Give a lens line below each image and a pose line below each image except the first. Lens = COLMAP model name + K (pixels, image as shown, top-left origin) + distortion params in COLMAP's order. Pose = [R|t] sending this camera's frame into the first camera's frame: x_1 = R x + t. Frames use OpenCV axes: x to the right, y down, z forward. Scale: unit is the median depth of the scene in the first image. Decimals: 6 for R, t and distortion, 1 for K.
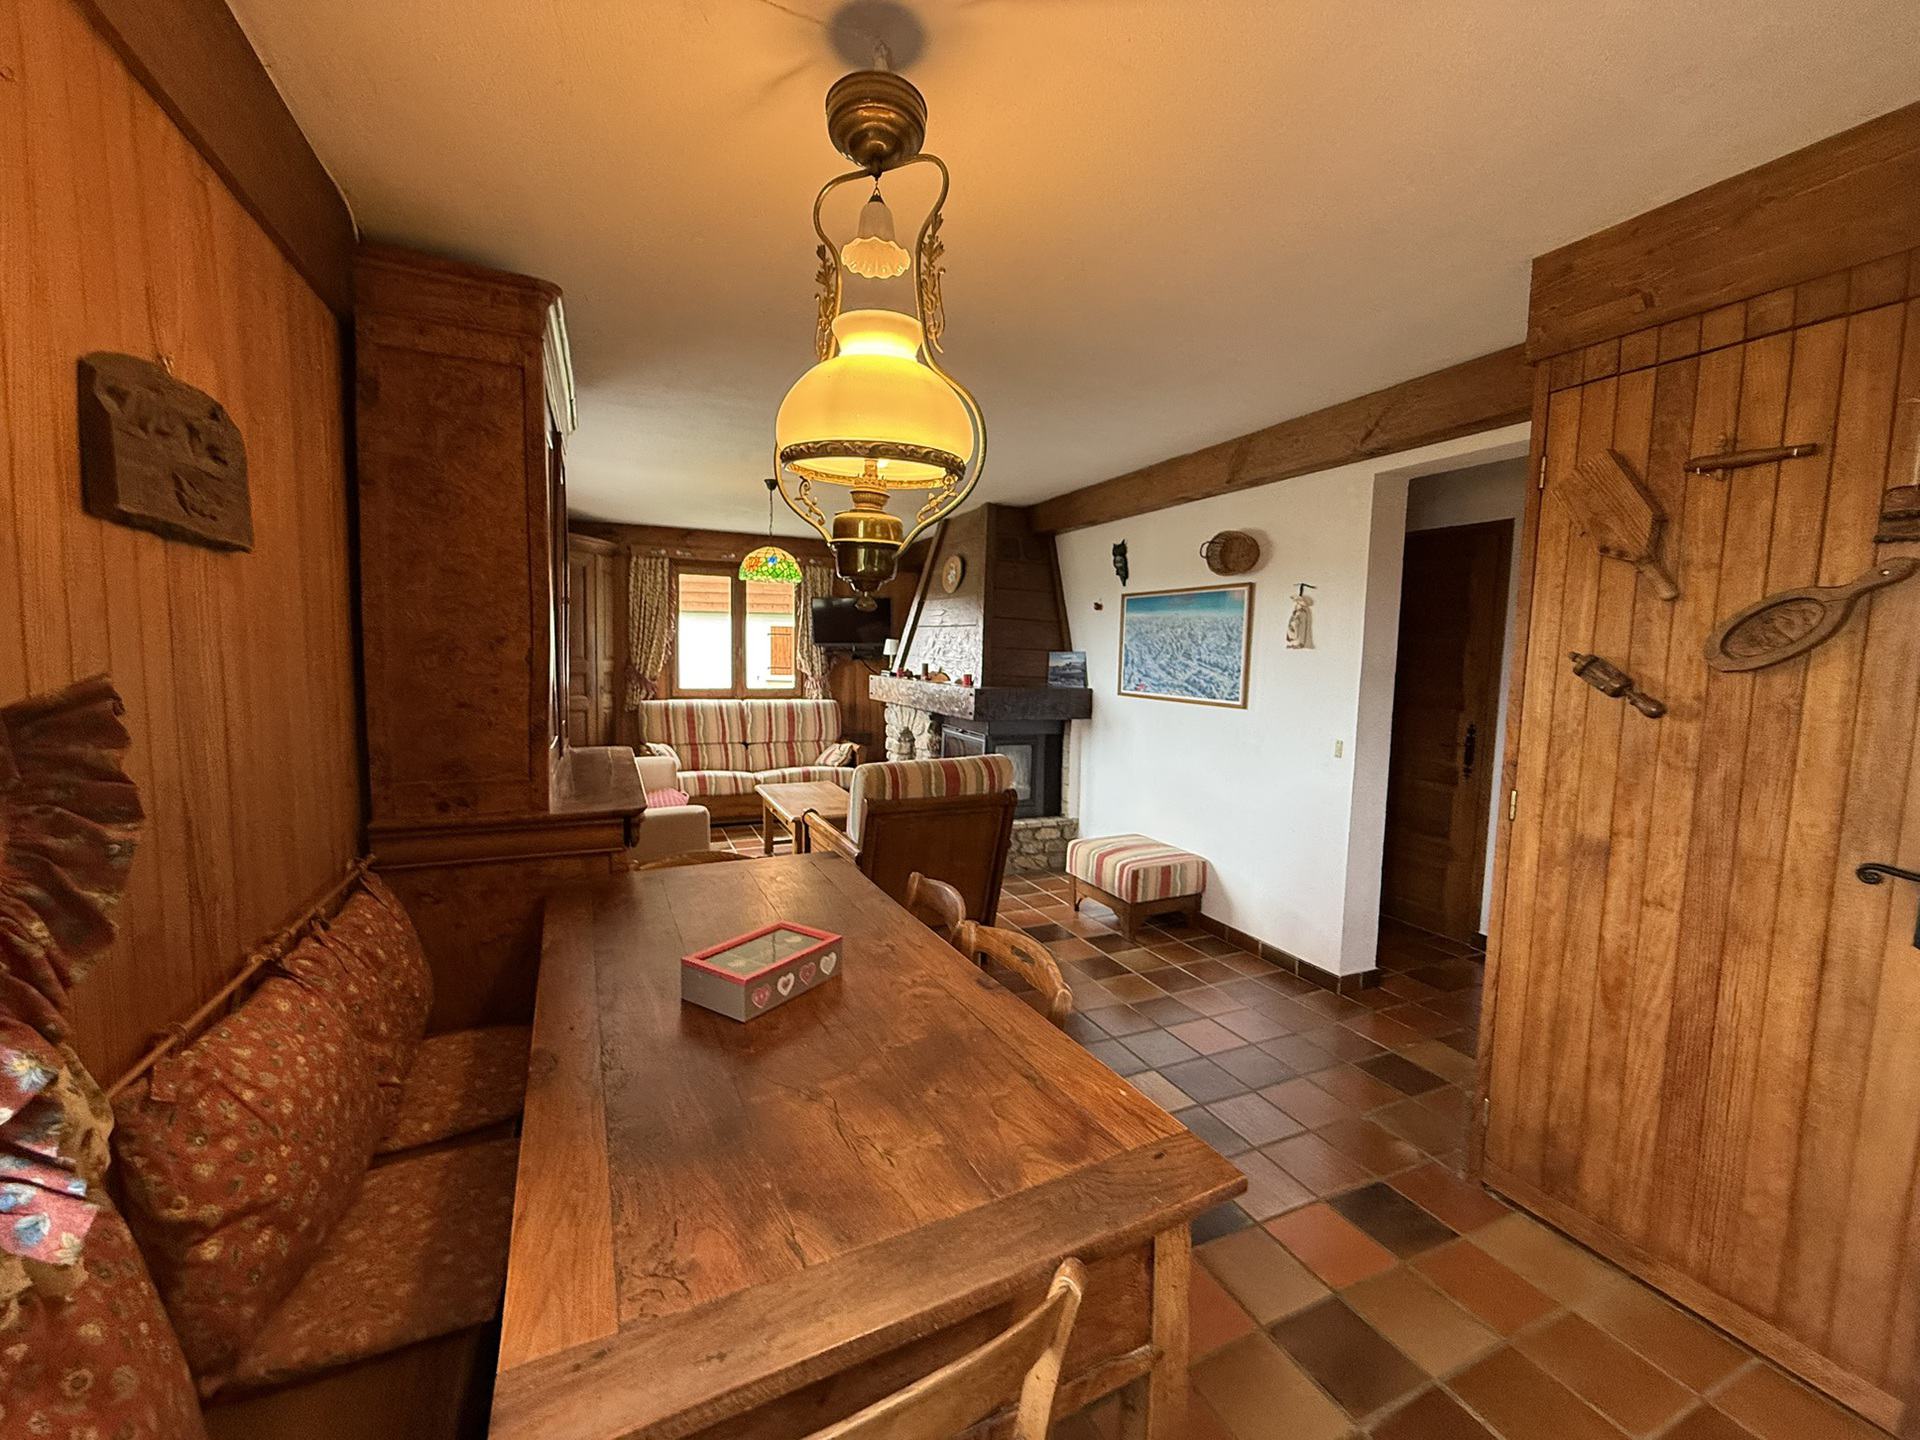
lens RADIAL K [[760.4, 0, 951.7], [0, 760.4, 717.5], [0, 0, 1]] dist [-0.000163, -0.000206]
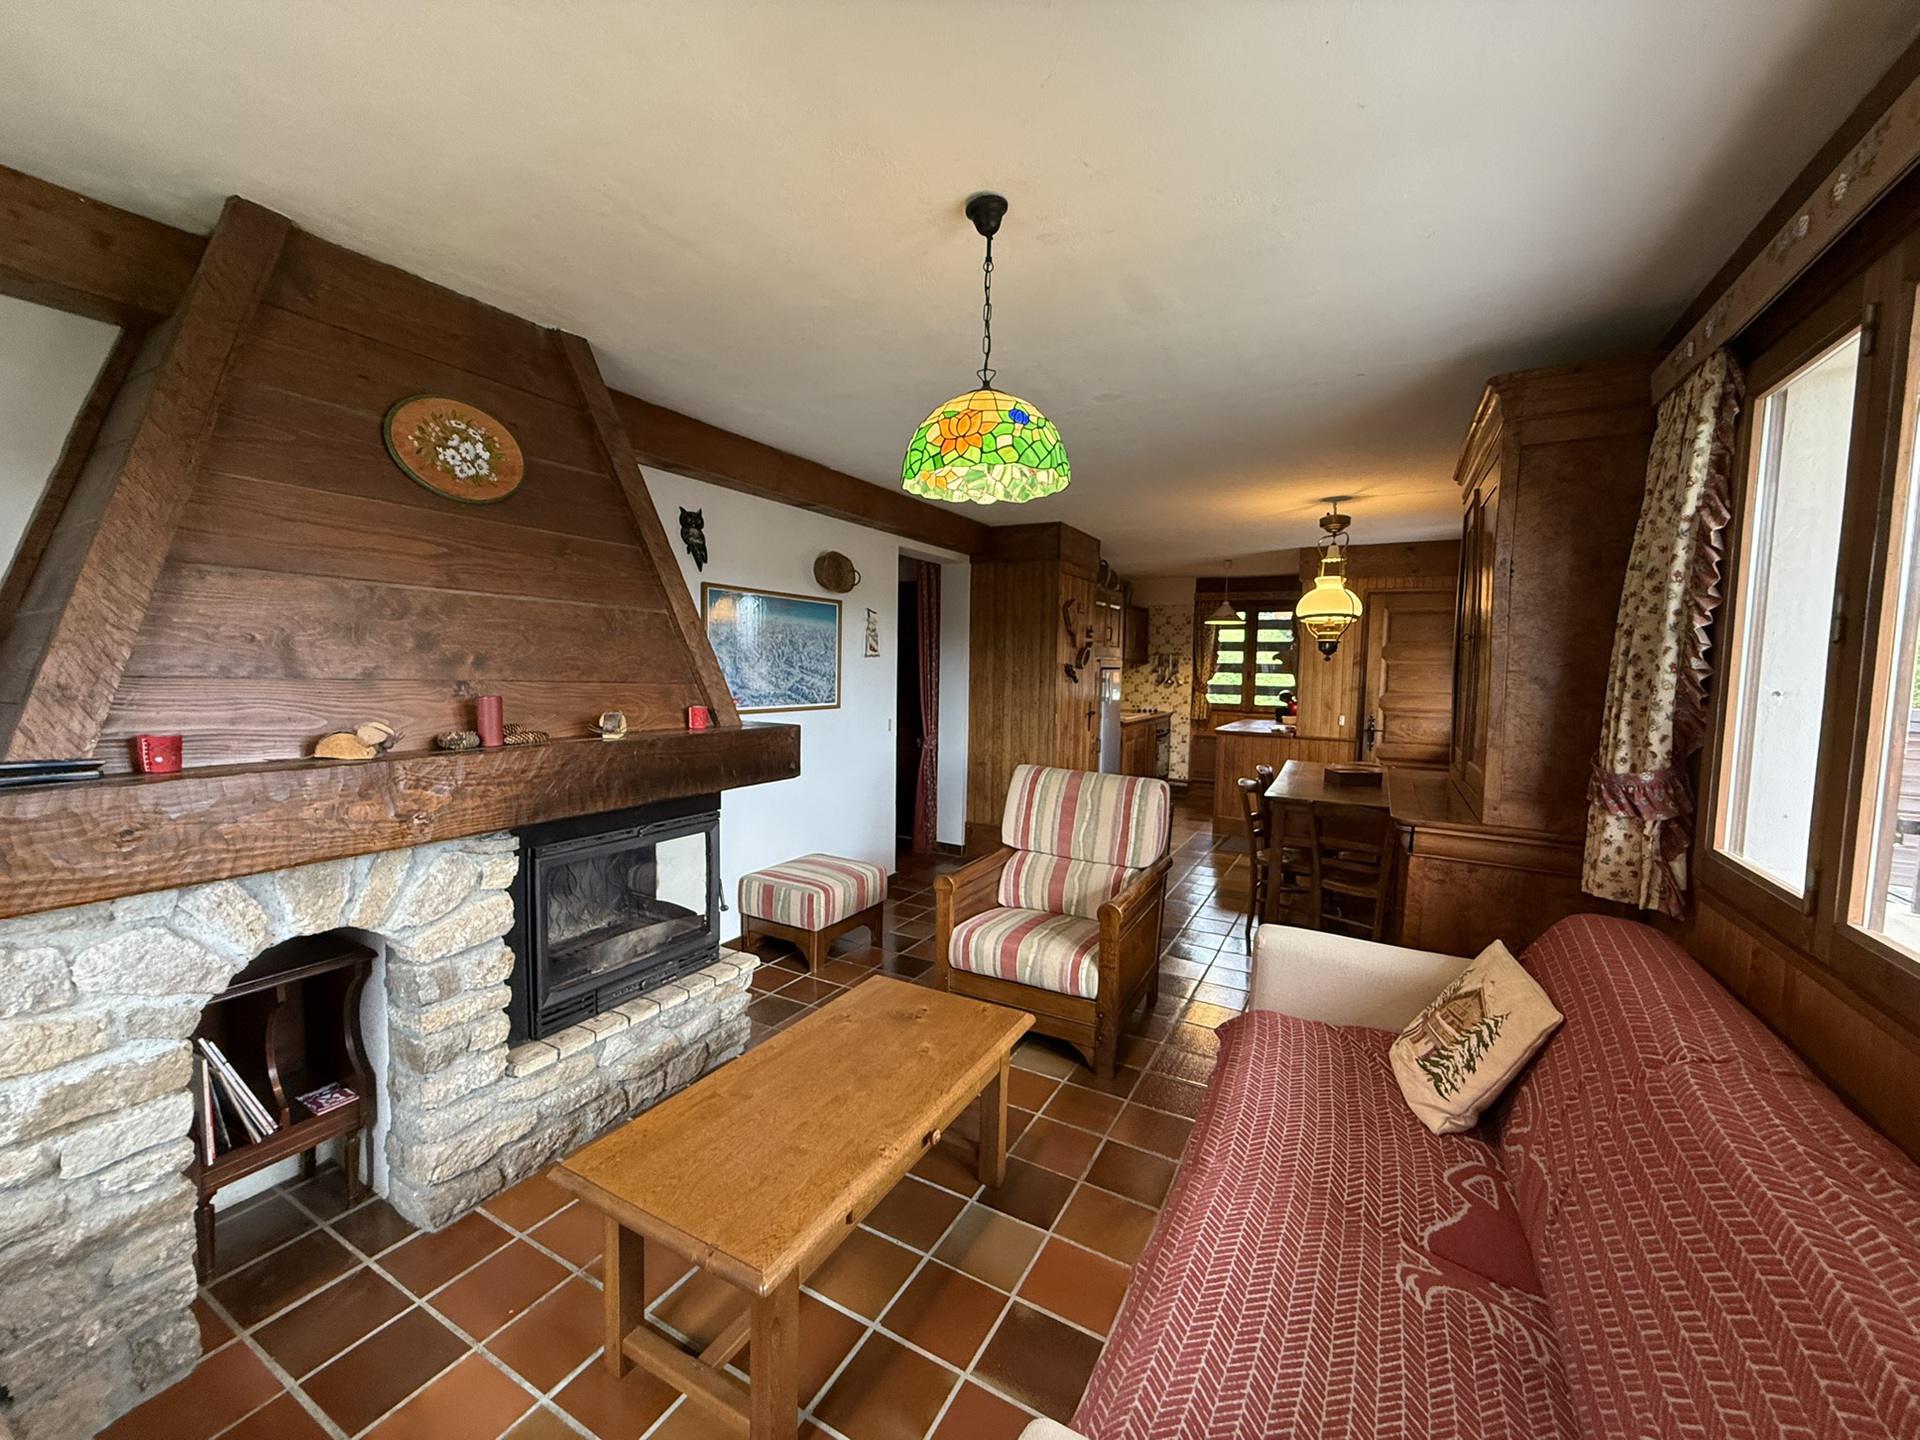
lens RADIAL K [[760.4, 0, 952.5], [0, 760.4, 721.7], [0, 0, 1]] dist [-0.000163, -0.000206]
pose [[-0.588019, -0.088818, 0.803956, -0.380694], [0.045452, 0.988754, 0.142479, -0.086171], [-0.807569, 0.120322, -0.577369, 0.886808]]
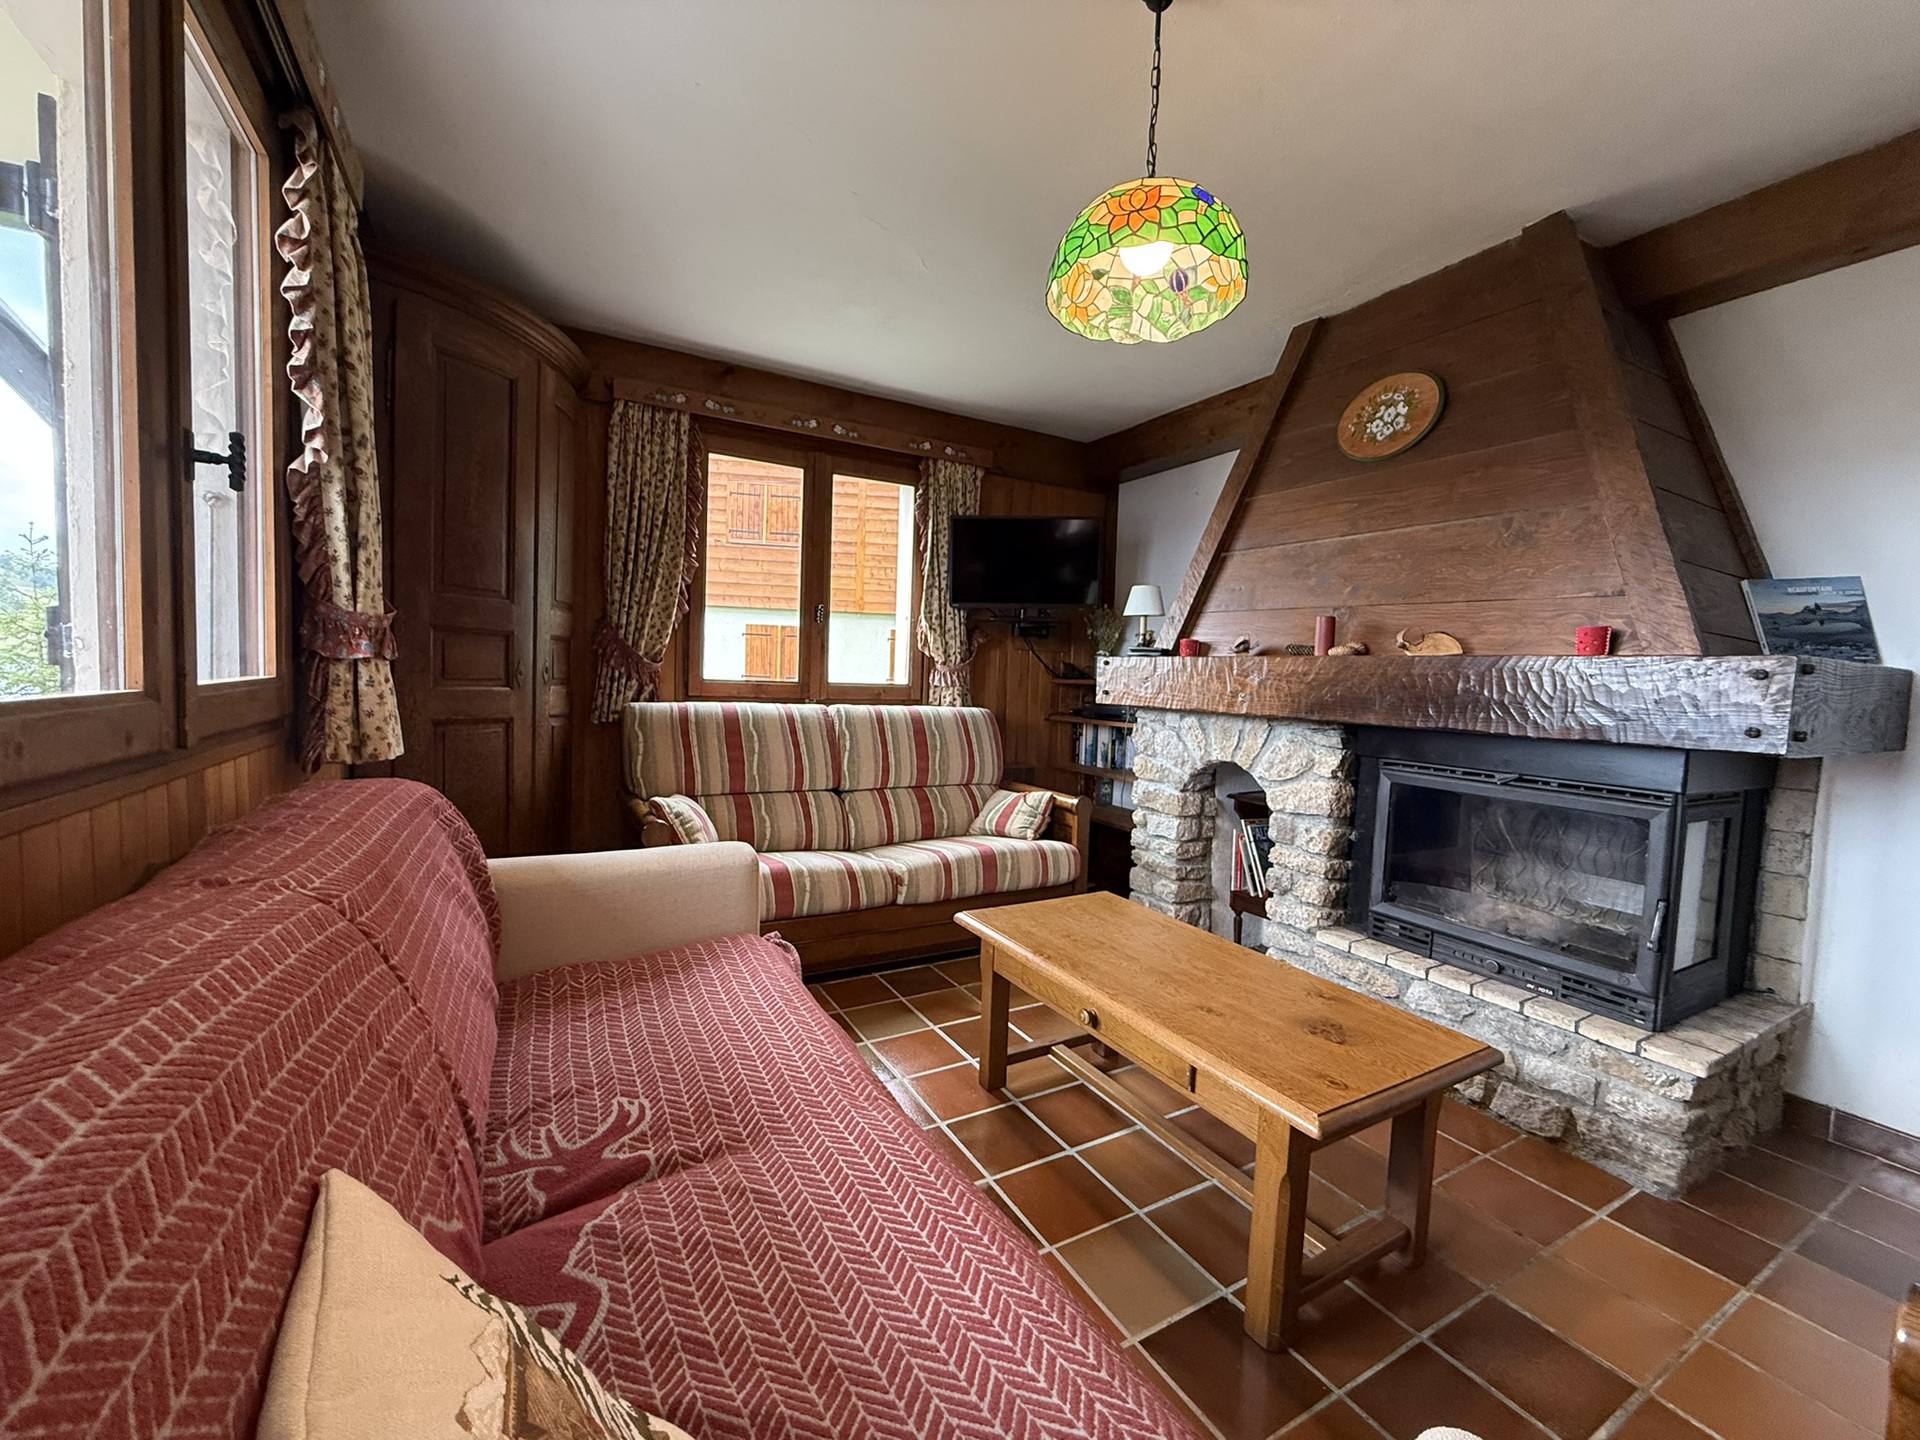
lens RADIAL K [[760.4, 0, 947.3], [0, 760.4, 716.4], [0, 0, 1]] dist [-0.000163, -0.000206]
pose [[0.996504, 0.010431, 0.082894, -0.246730], [-0.007904, 0.999496, -0.030758, 0.000128], [-0.083173, 0.029996, 0.996084, 0.504738]]
